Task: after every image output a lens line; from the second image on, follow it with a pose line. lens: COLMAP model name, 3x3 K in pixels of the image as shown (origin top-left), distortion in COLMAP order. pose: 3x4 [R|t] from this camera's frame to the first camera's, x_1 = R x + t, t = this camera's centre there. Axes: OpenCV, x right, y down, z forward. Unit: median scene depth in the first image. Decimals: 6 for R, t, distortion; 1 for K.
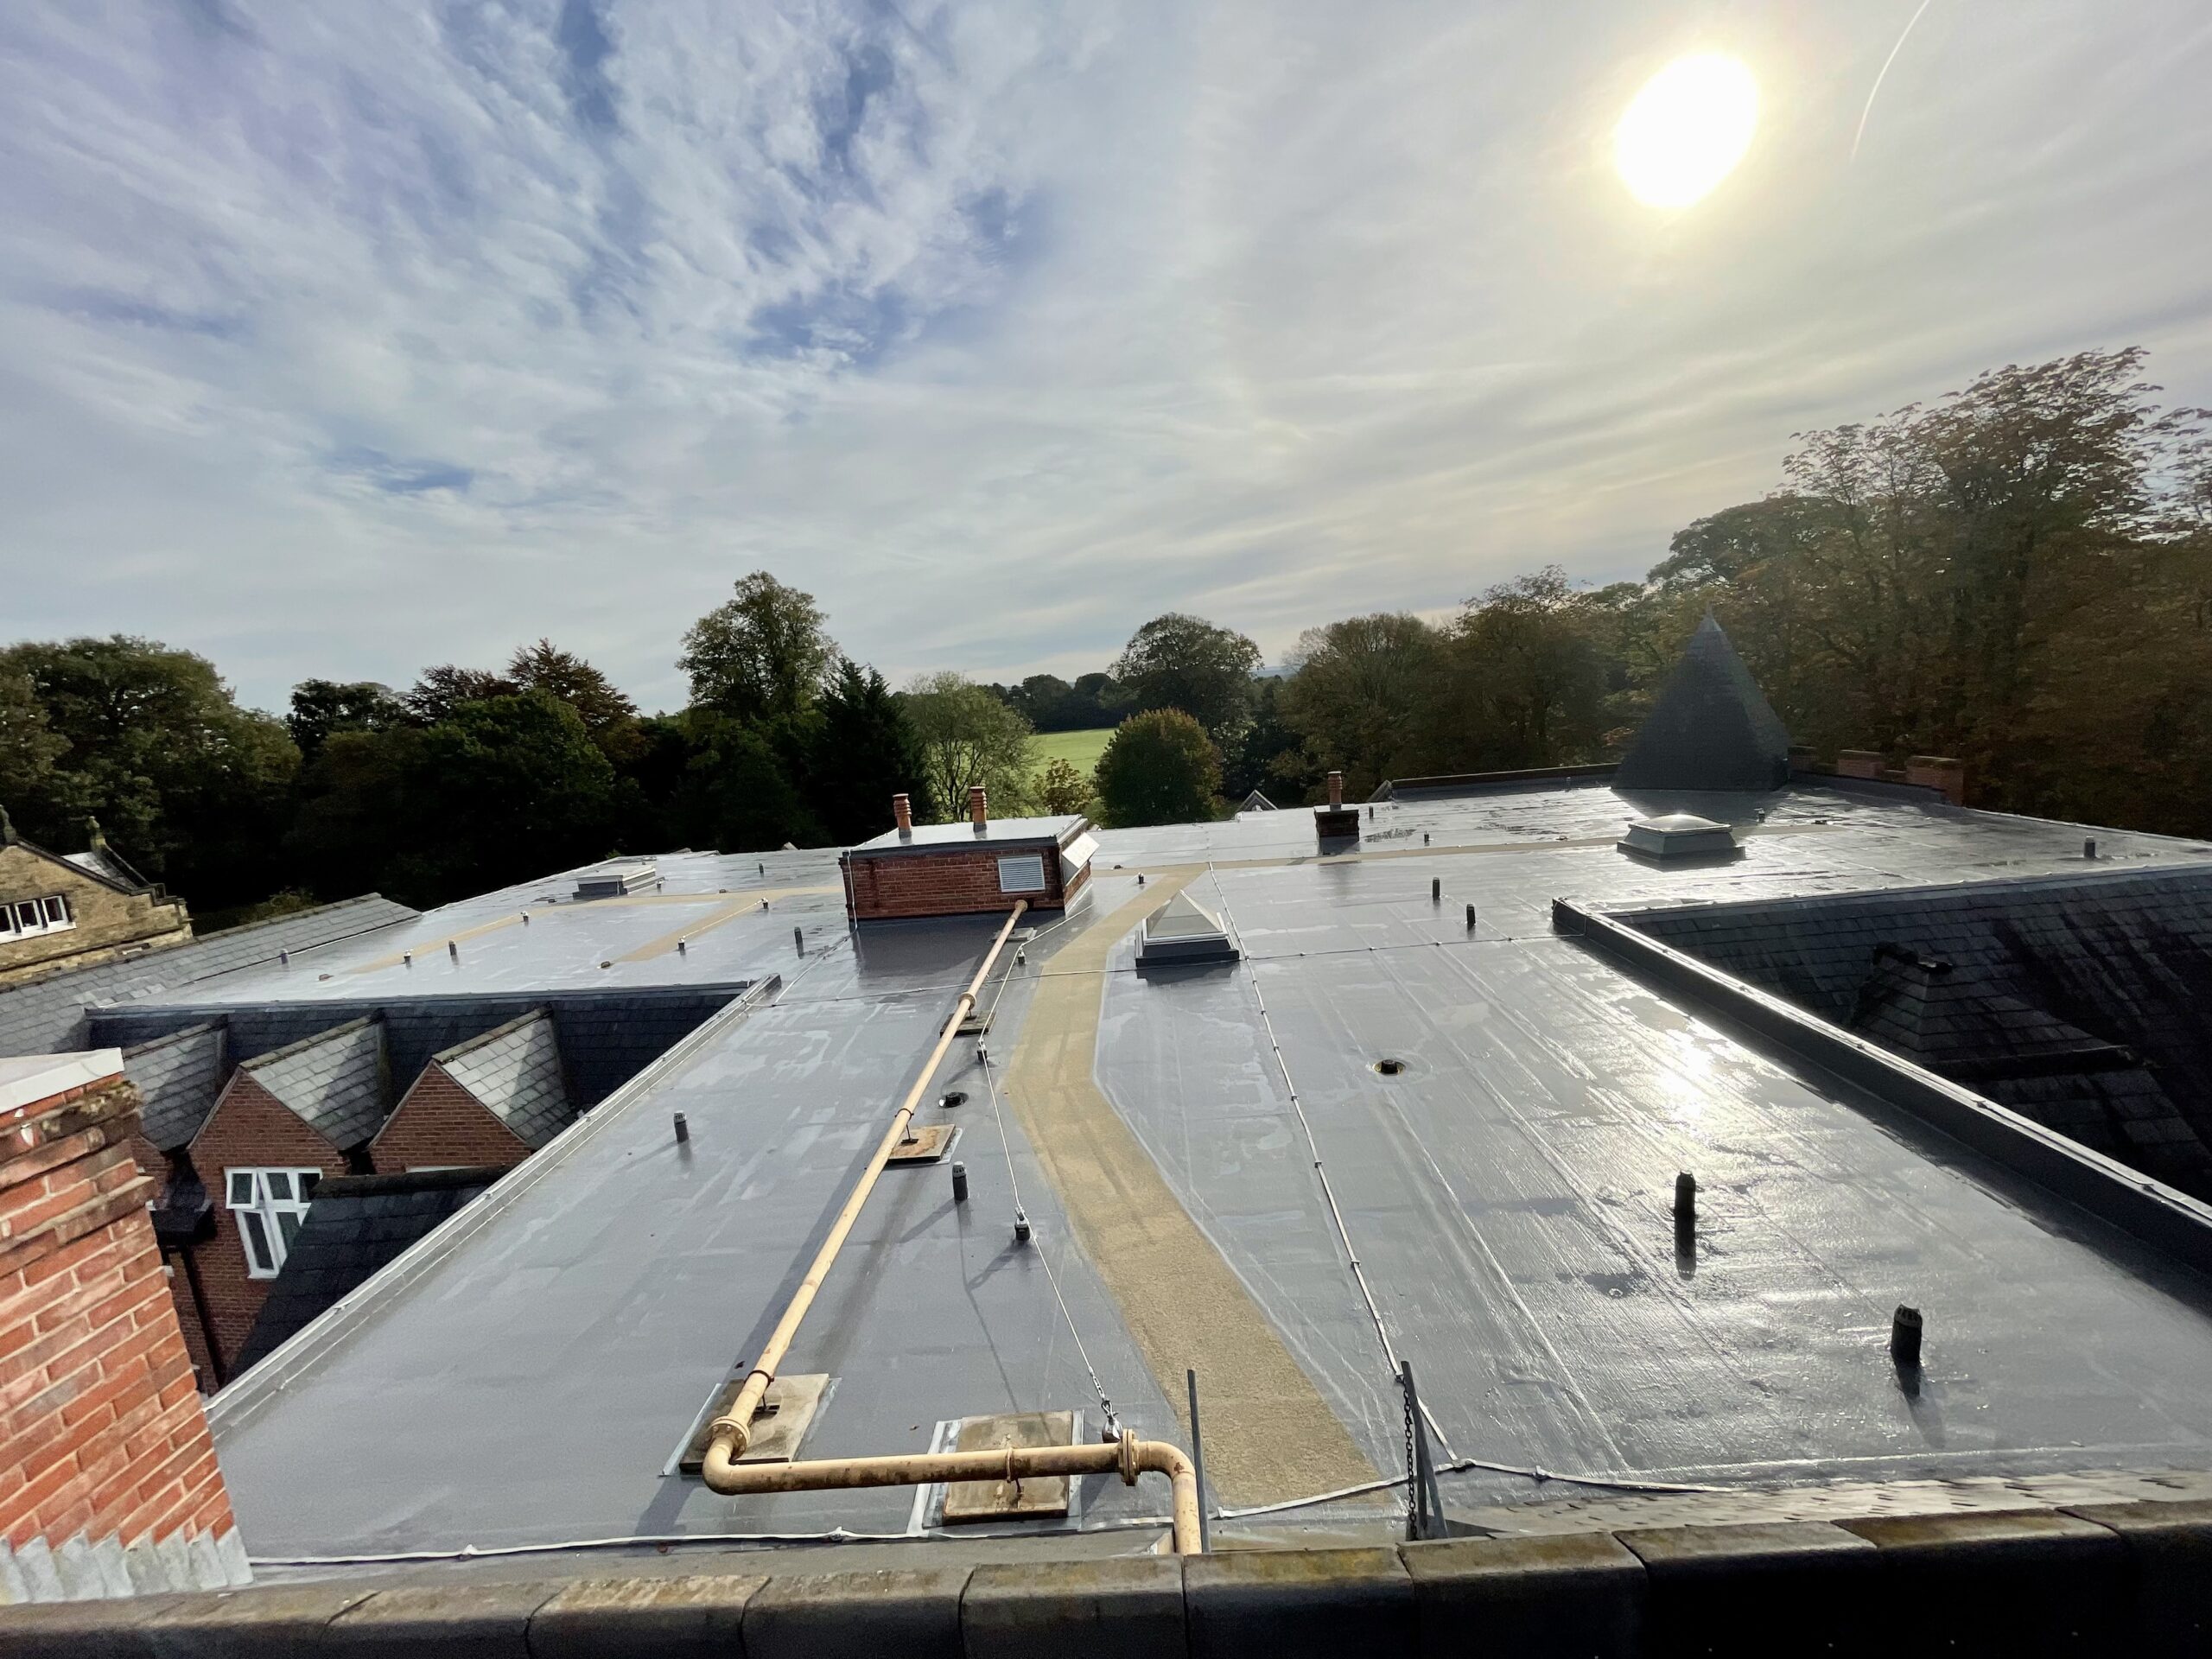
lens RADIAL K [[890.3, 0, 1096.4], [0, 890.3, 823.6], [0, 0, 1]] dist [-0.007189, 0.000850]
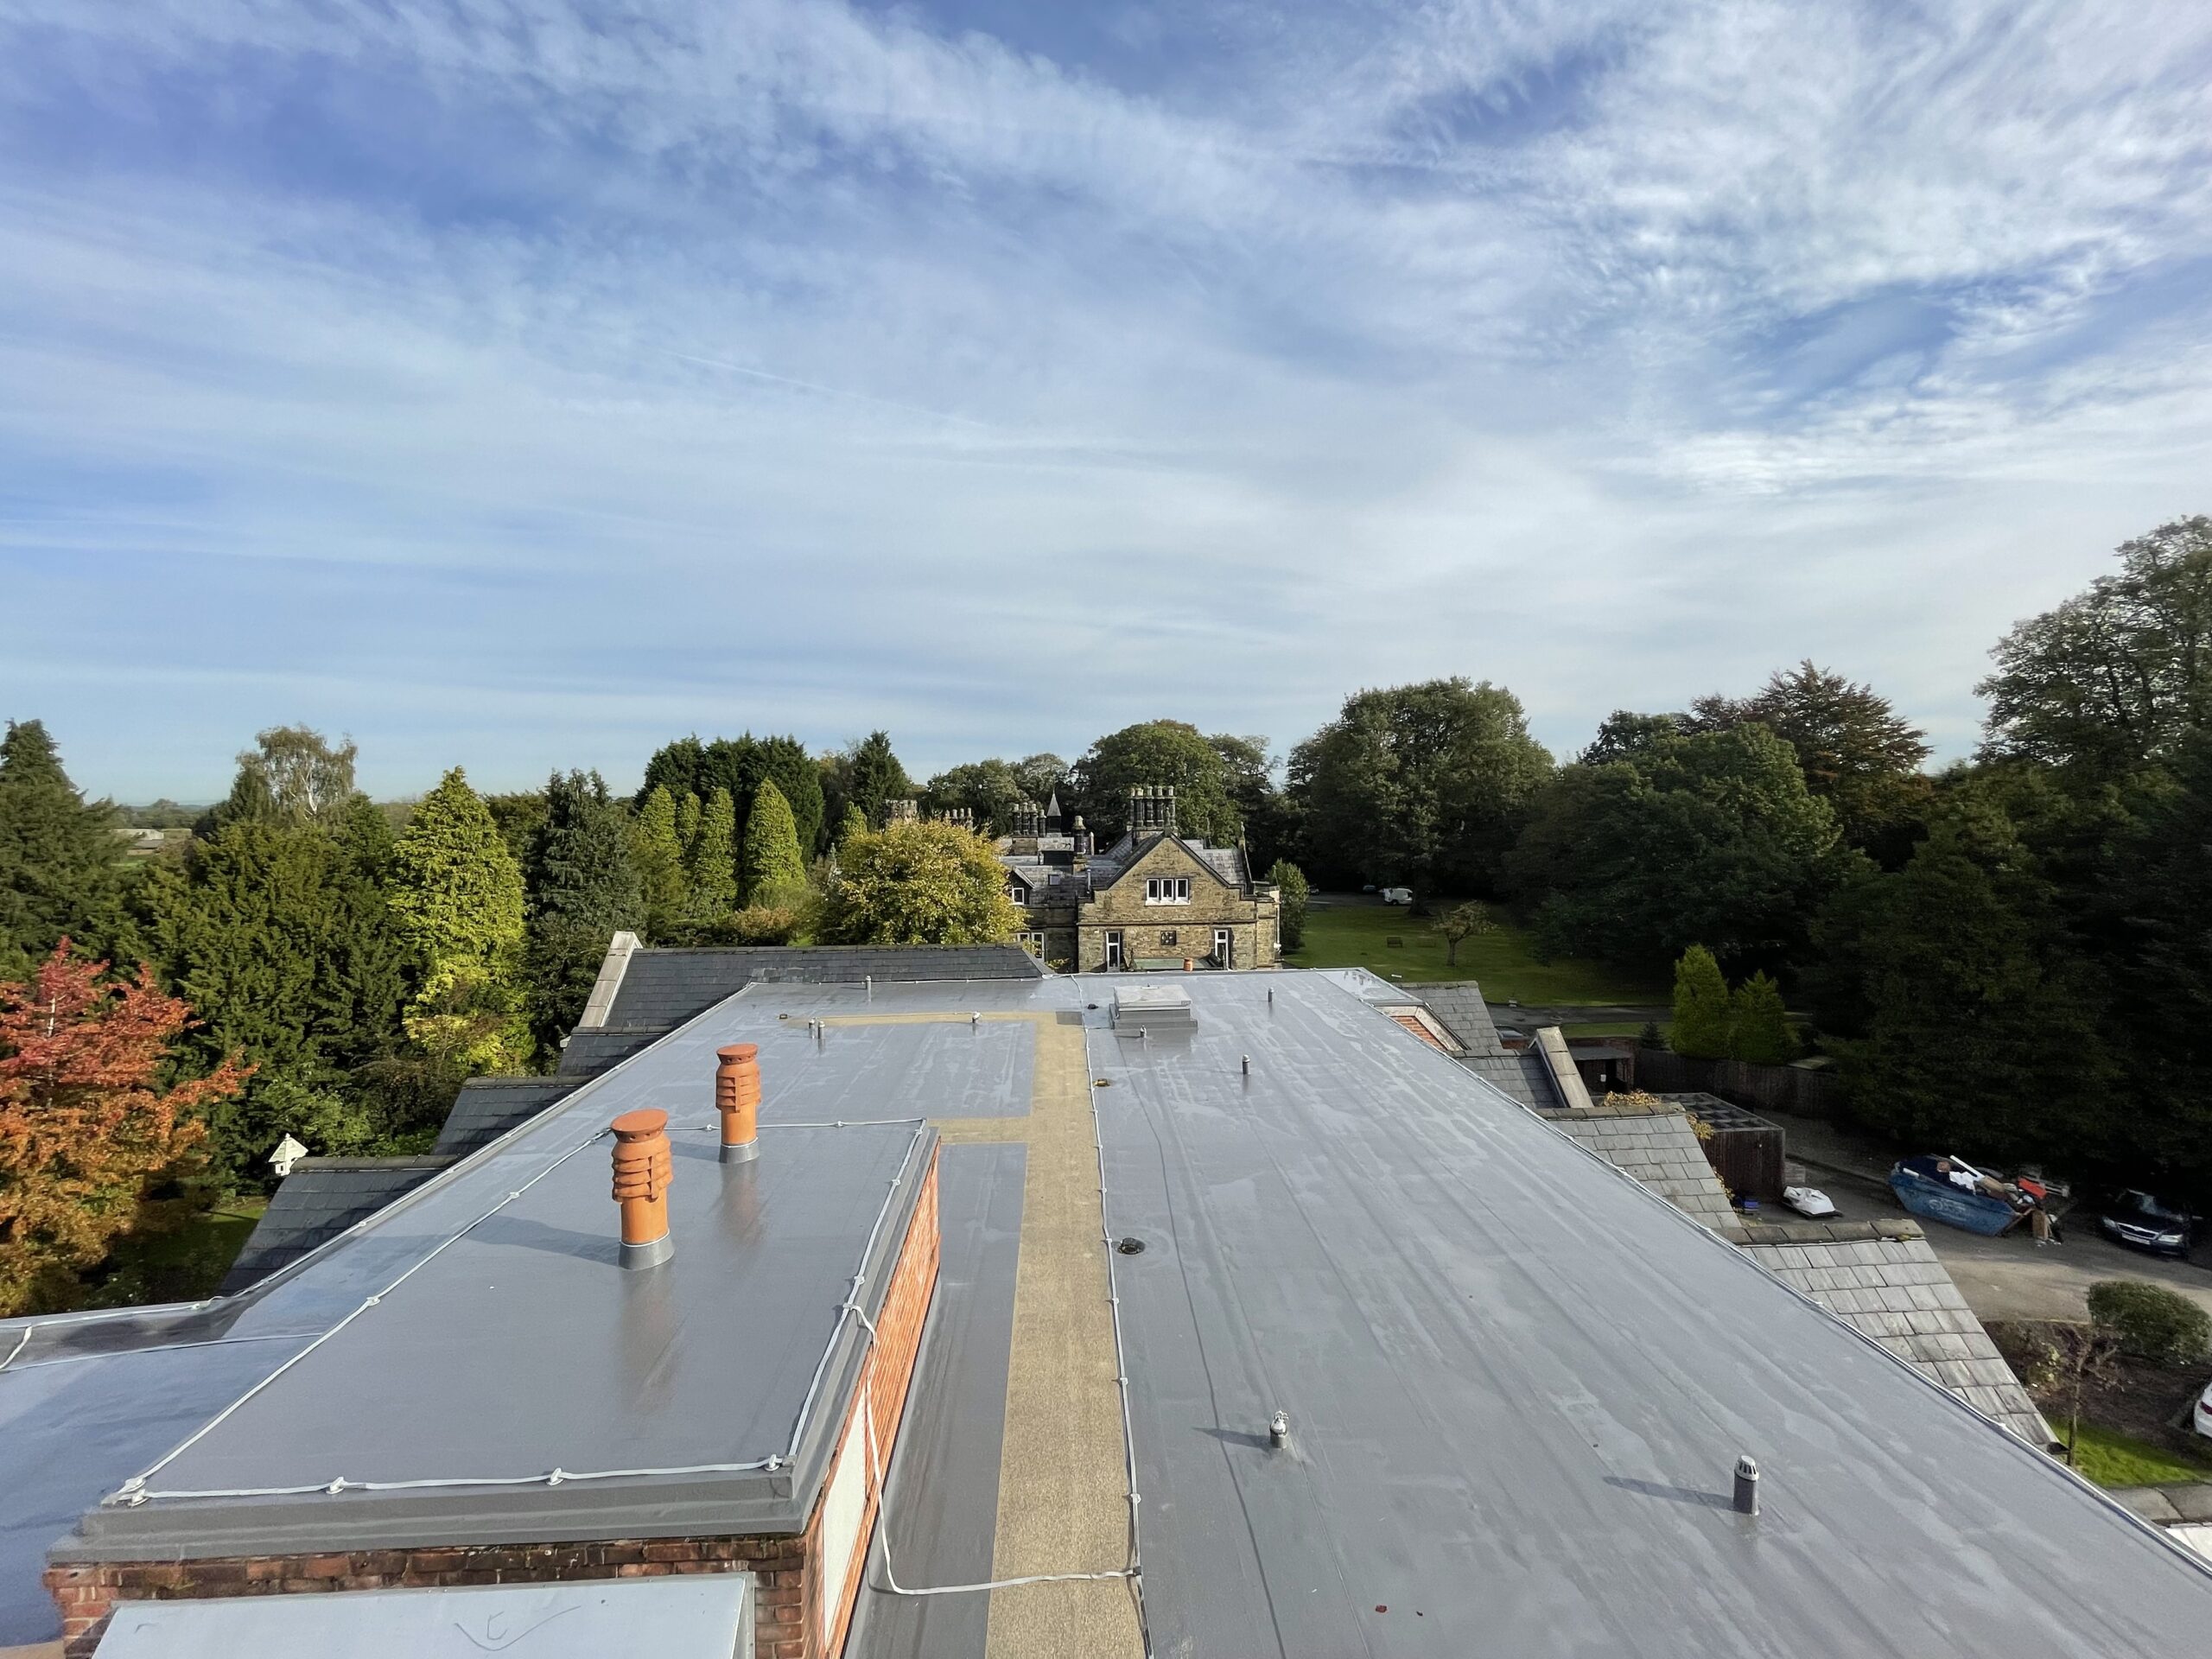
lens RADIAL K [[890.3, 0, 1102.5], [0, 890.3, 835.3], [0, 0, 1]] dist [-0.007189, 0.000850]
pose [[0.210418, 0.131381, -0.968743, 0.039351], [-0.148186, 0.983765, 0.101231, -0.042875], [0.966315, 0.122253, 0.226471, 0.242159]]
